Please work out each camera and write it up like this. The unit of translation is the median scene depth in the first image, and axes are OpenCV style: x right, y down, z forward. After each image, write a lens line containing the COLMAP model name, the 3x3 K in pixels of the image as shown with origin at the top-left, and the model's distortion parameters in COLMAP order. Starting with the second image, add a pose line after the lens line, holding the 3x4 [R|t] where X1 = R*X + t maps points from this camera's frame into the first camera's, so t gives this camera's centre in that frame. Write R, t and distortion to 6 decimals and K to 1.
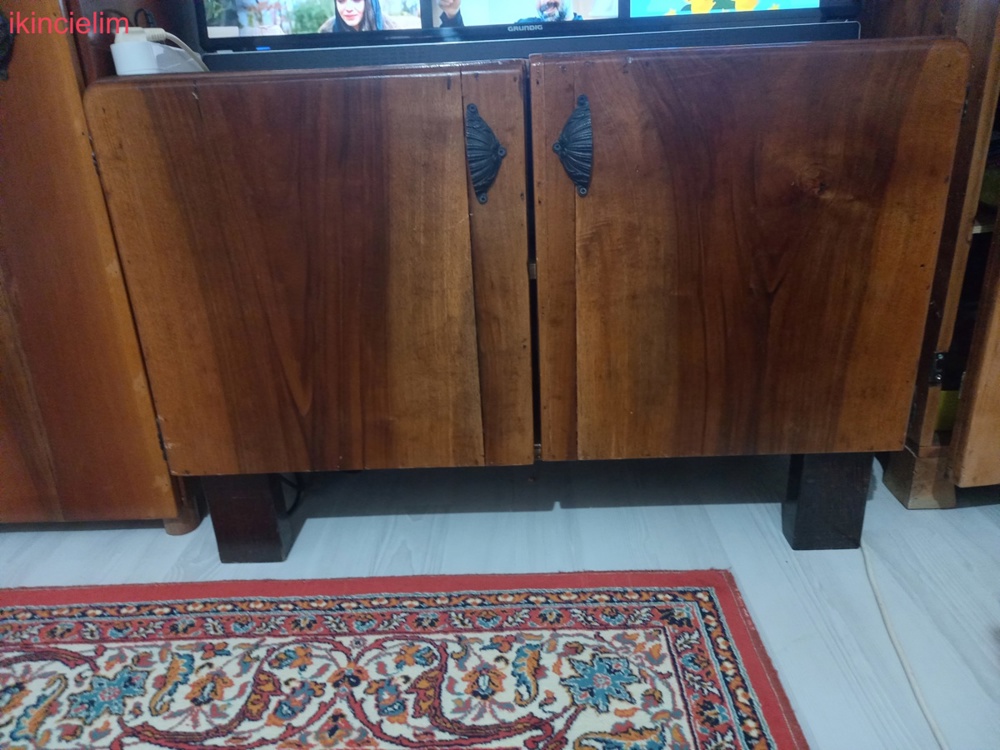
lens RADIAL K [[744.5, 0, 499.8], [0, 744.5, 370.3], [0, 0, 1]] dist [0.037857, -0.027027]
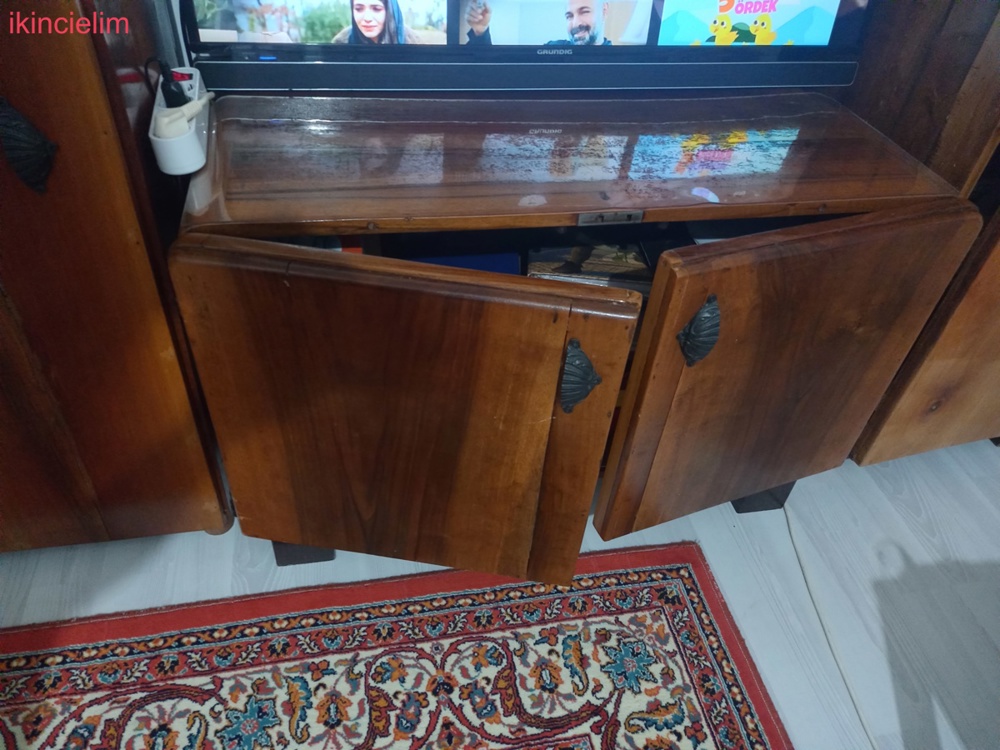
lens RADIAL K [[744.5, 0, 499.8], [0, 744.5, 370.3], [0, 0, 1]] dist [0.037857, -0.027027]
pose [[0.971209, -0.056003, 0.231555, -0.347725], [-0.031673, 0.932994, 0.358496, -0.519424], [-0.236116, -0.355508, 0.904358, 0.005509]]
